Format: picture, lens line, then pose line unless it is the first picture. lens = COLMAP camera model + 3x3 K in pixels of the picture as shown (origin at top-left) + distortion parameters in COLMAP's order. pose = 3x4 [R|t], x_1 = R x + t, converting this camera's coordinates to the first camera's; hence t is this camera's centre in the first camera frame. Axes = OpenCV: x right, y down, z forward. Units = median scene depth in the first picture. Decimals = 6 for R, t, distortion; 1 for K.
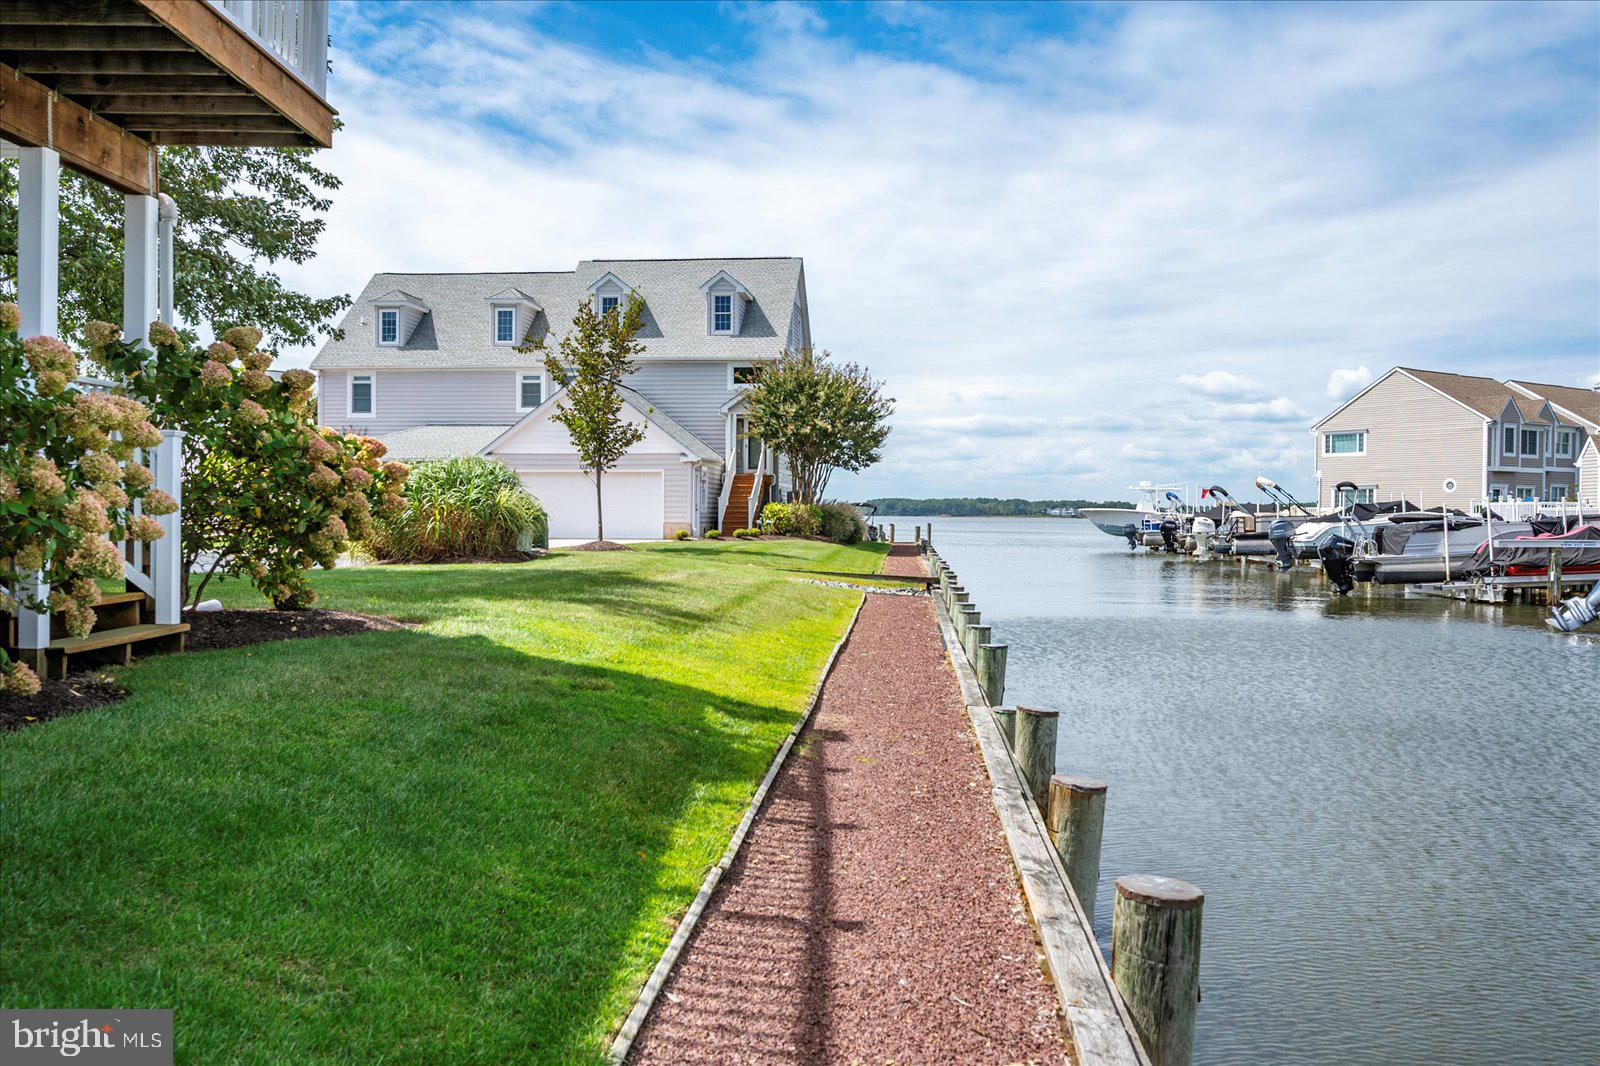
lens RADIAL K [[1416.1, 0, 800.0], [0, 1416.1, 533.0], [0, 0, 1]] dist [-0.002323, -0.014073]
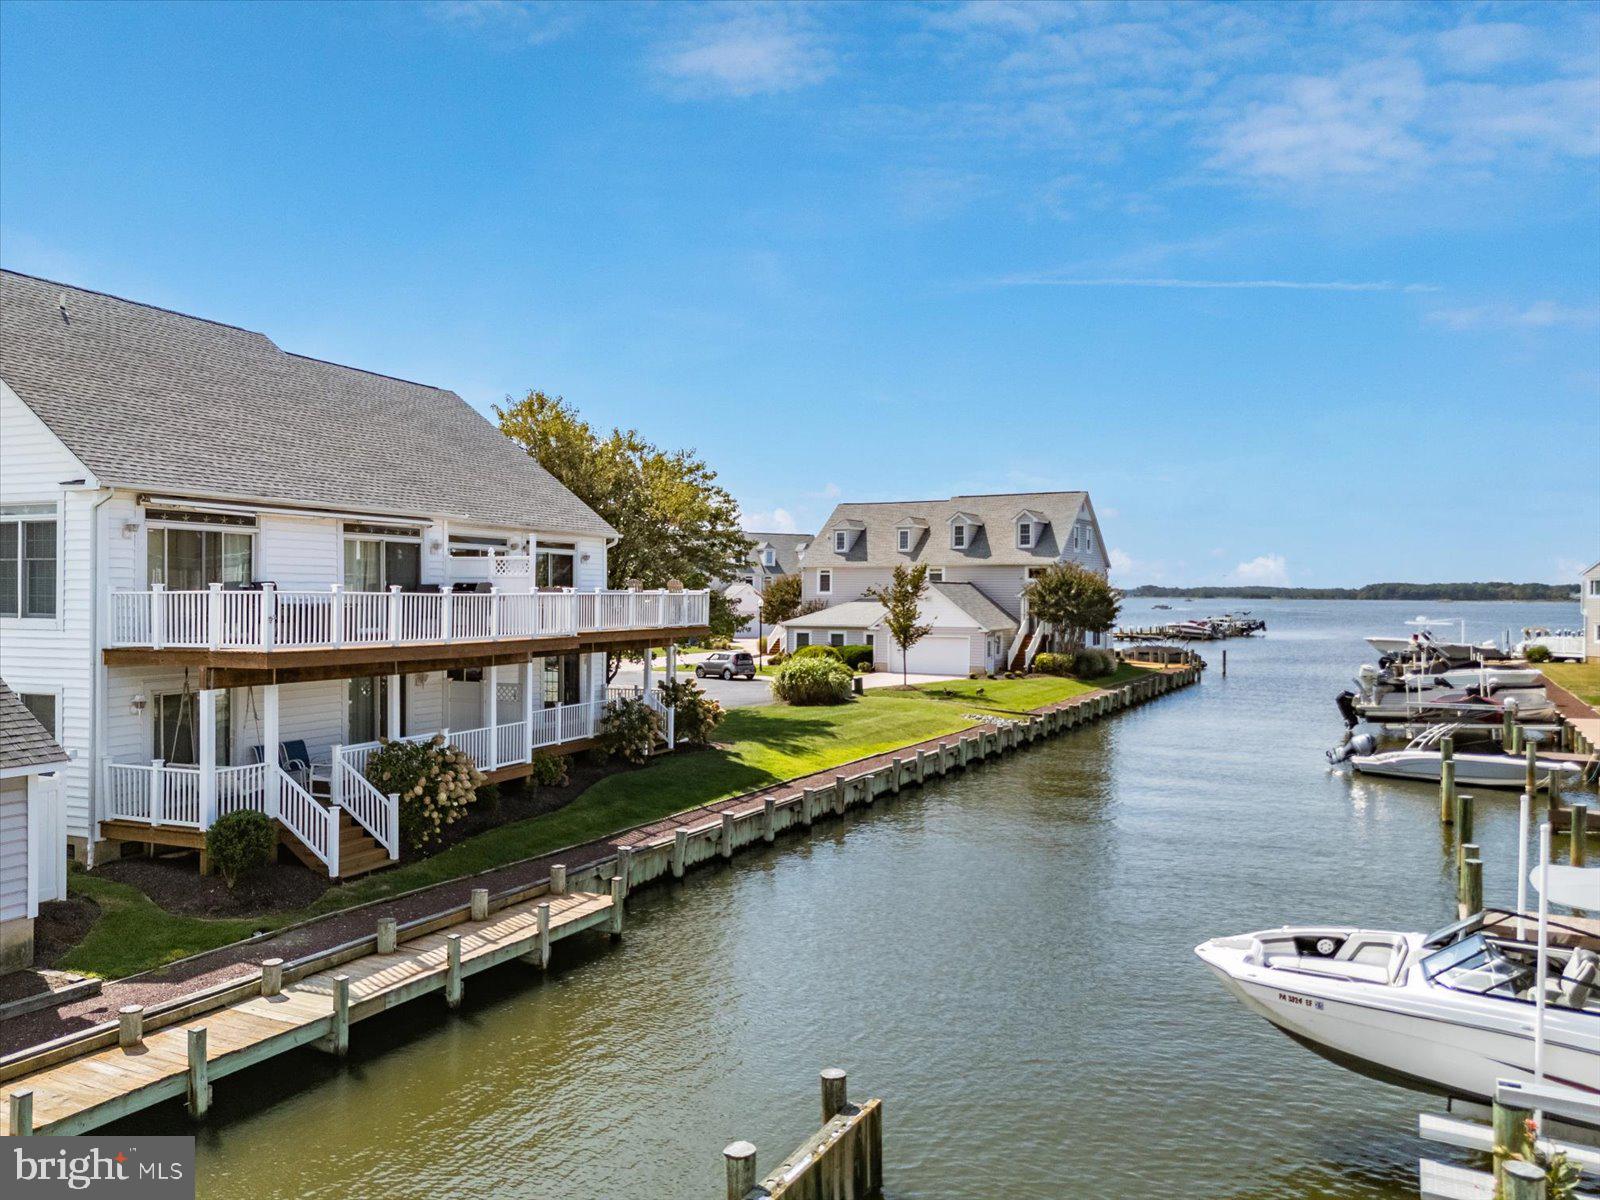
lens RADIAL K [[1167.7, 0, 800.0], [0, 1167.7, 600.0], [0, 0, 1]] dist [0.040289, -0.029468]
pose [[0.927729, 0.003788, -0.373236, 0.224620], [-0.009229, 0.999876, -0.012793, -0.061395], [0.373141, 0.015313, 0.927648, -0.394123]]
